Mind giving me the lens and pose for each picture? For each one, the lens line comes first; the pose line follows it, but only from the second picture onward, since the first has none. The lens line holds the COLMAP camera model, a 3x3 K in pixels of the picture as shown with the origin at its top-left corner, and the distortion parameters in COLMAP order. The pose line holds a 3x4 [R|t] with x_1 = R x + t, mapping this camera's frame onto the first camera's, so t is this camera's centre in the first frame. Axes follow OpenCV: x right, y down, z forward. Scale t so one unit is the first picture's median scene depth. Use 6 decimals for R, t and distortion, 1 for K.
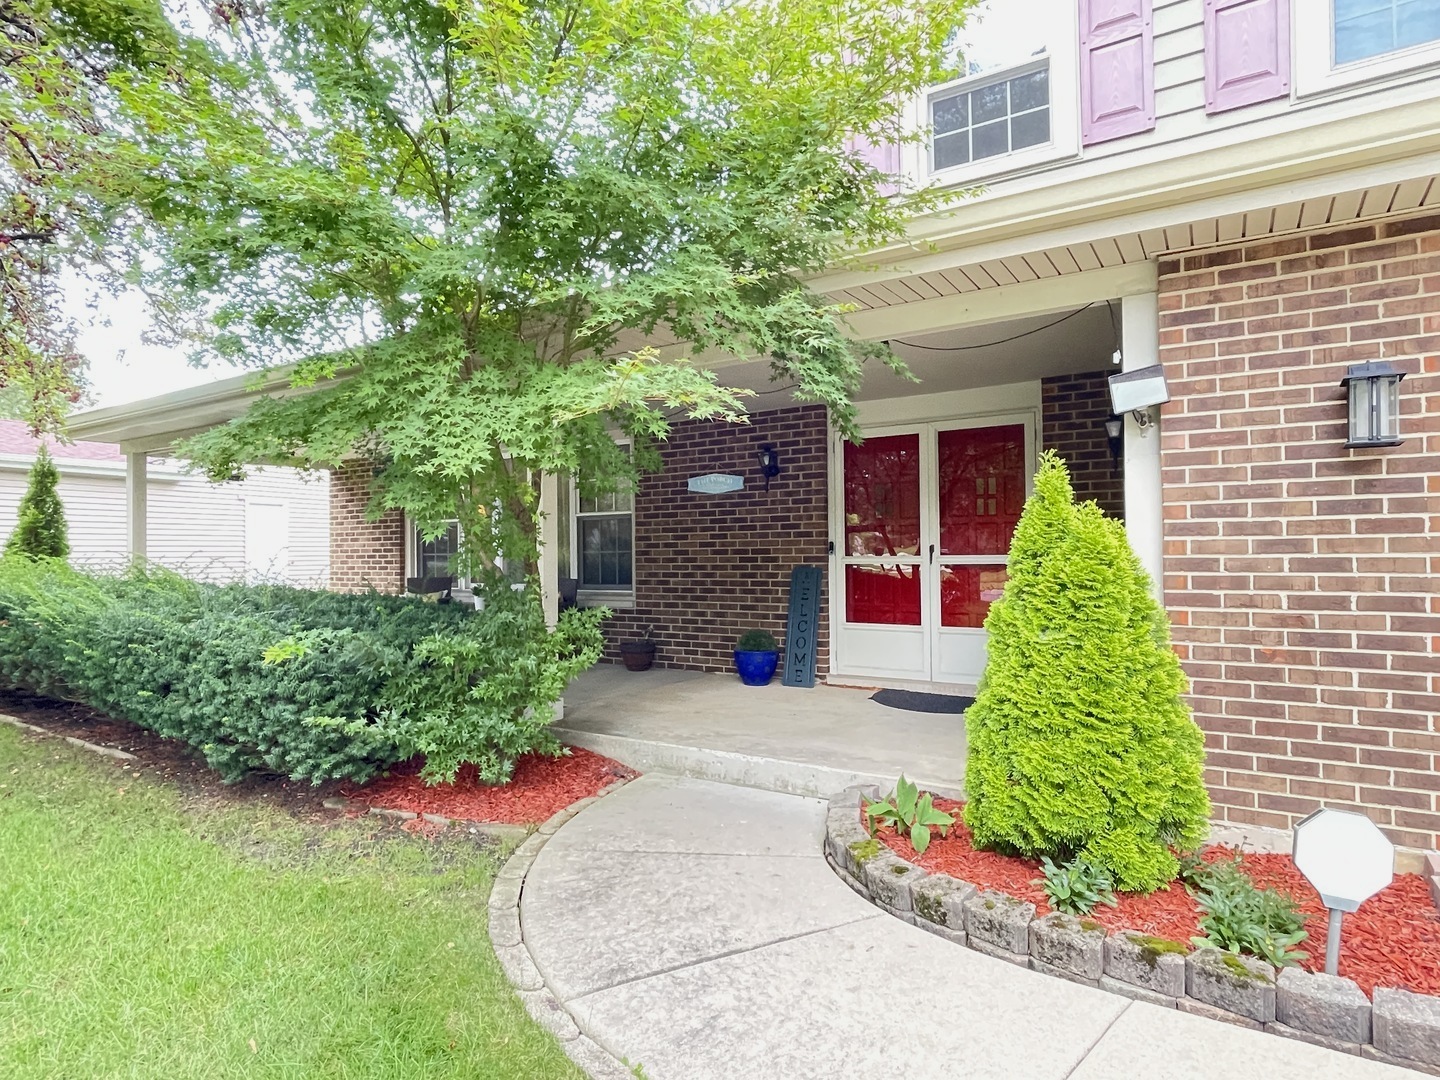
lens RADIAL K [[808.9, 0, 720.0], [0, 808.9, 540.0], [0, 0, 1]] dist [-0.008043, -0.001279]
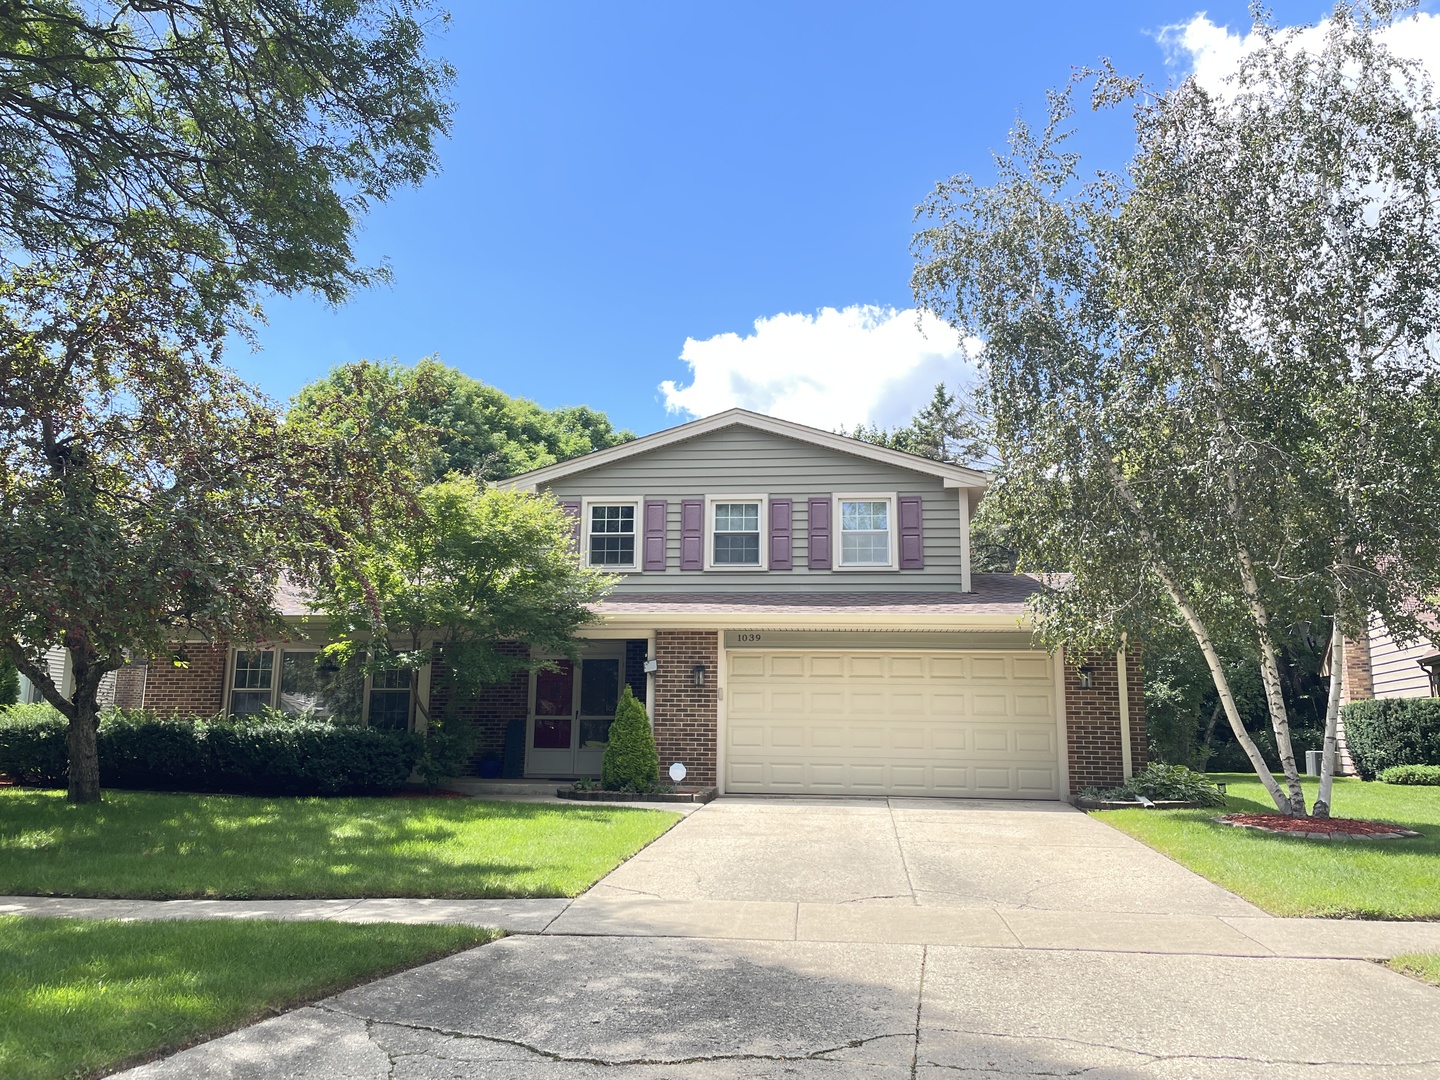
lens RADIAL K [[1122.7, 0, 720.0], [0, 1122.7, 540.0], [0, 0, 1]] dist [0.065323, 0.000290]
pose [[0.895711, 0.095919, 0.434168, -0.562347], [-0.026736, 0.986306, -0.162742, 0.027057], [-0.443832, 0.134162, 0.886010, -1.433555]]
